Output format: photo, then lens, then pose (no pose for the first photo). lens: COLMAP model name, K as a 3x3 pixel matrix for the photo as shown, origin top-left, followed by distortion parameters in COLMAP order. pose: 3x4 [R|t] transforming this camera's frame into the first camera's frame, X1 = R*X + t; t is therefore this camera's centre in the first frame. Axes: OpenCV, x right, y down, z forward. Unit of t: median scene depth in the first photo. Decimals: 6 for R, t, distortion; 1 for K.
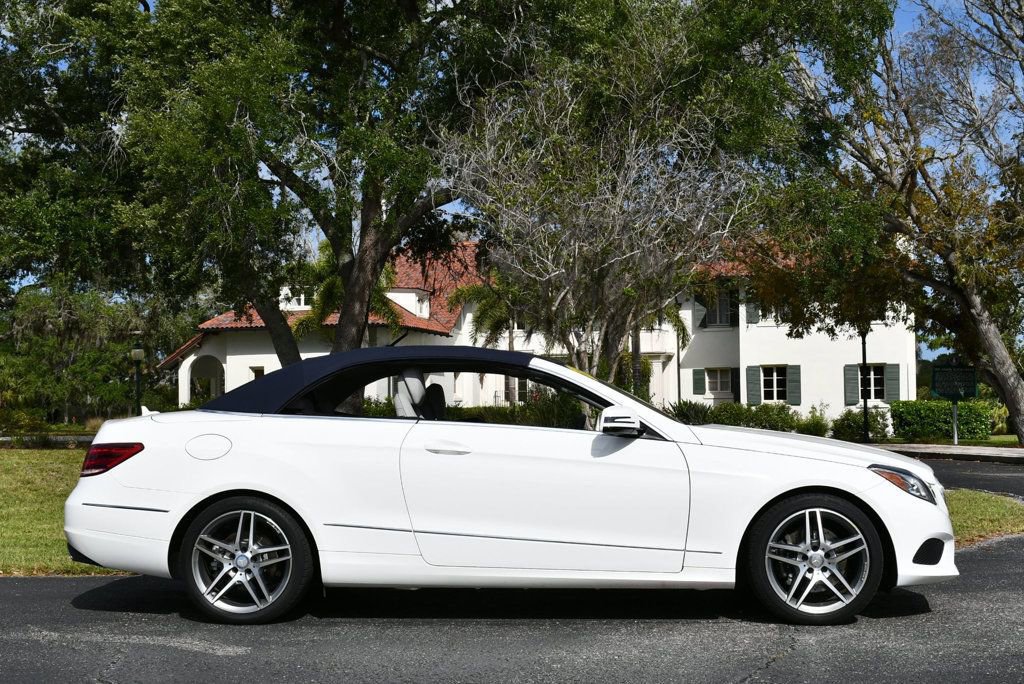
lens RADIAL K [[1335.8, 0, 529.7], [0, 1335.8, 374.6], [0, 0, 1]] dist [-0.038470, -0.048406]
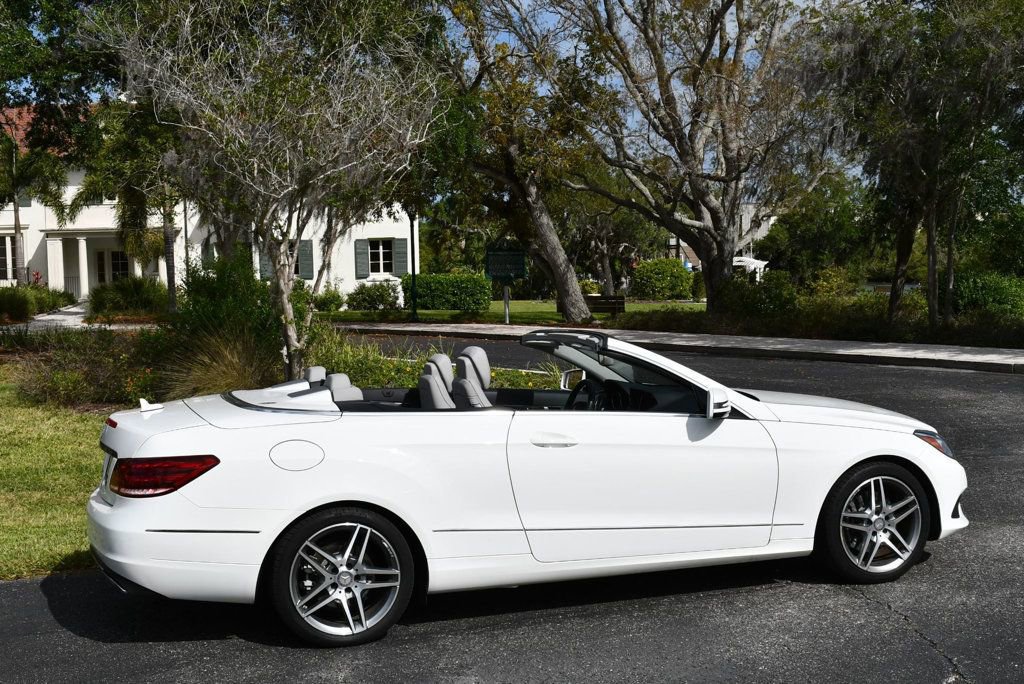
lens RADIAL K [[1311.8, 0, 510.0], [0, 1311.8, 341.7], [0, 0, 1]] dist [-0.029745, -0.017701]
pose [[0.920604, -0.035332, 0.388896, -0.451689], [0.004056, 0.996710, 0.080952, -0.091289], [-0.390476, -0.072948, 0.917718, 0.153102]]
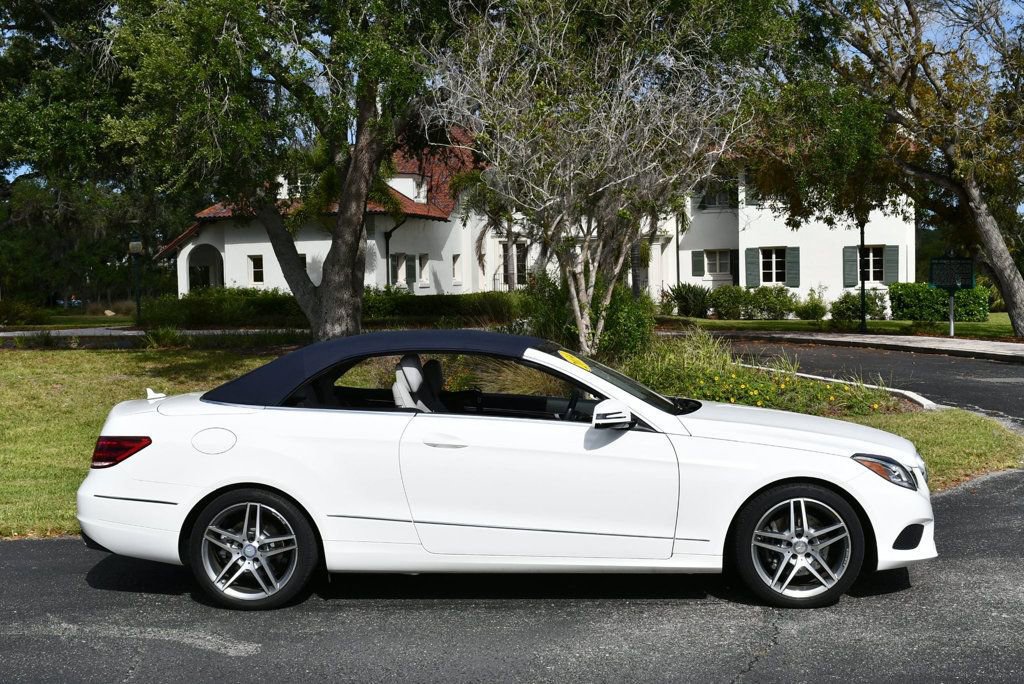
lens RADIAL K [[1335.8, 0, 529.7], [0, 1335.8, 374.6], [0, 0, 1]] dist [-0.038470, -0.048406]
pose [[0.999955, -0.009456, -0.000471, 0.005037], [0.009457, 0.995266, 0.096731, -0.095362], [-0.000446, -0.096731, 0.995310, -0.024813]]
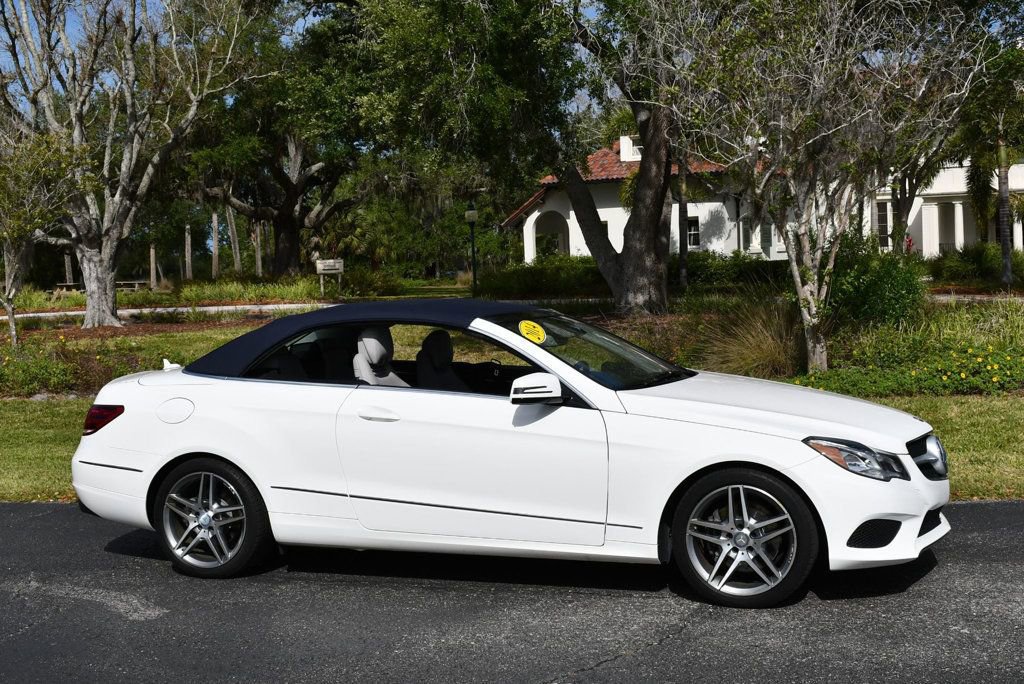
lens RADIAL K [[1420.1, 0, 506.8], [0, 1420.1, 345.2], [0, 0, 1]] dist [-0.043335, -0.053822]
pose [[0.952286, -0.007524, -0.305114, 0.353552], [0.036412, 0.995357, 0.089100, -0.088073], [0.303027, -0.095959, 0.948139, 0.021336]]
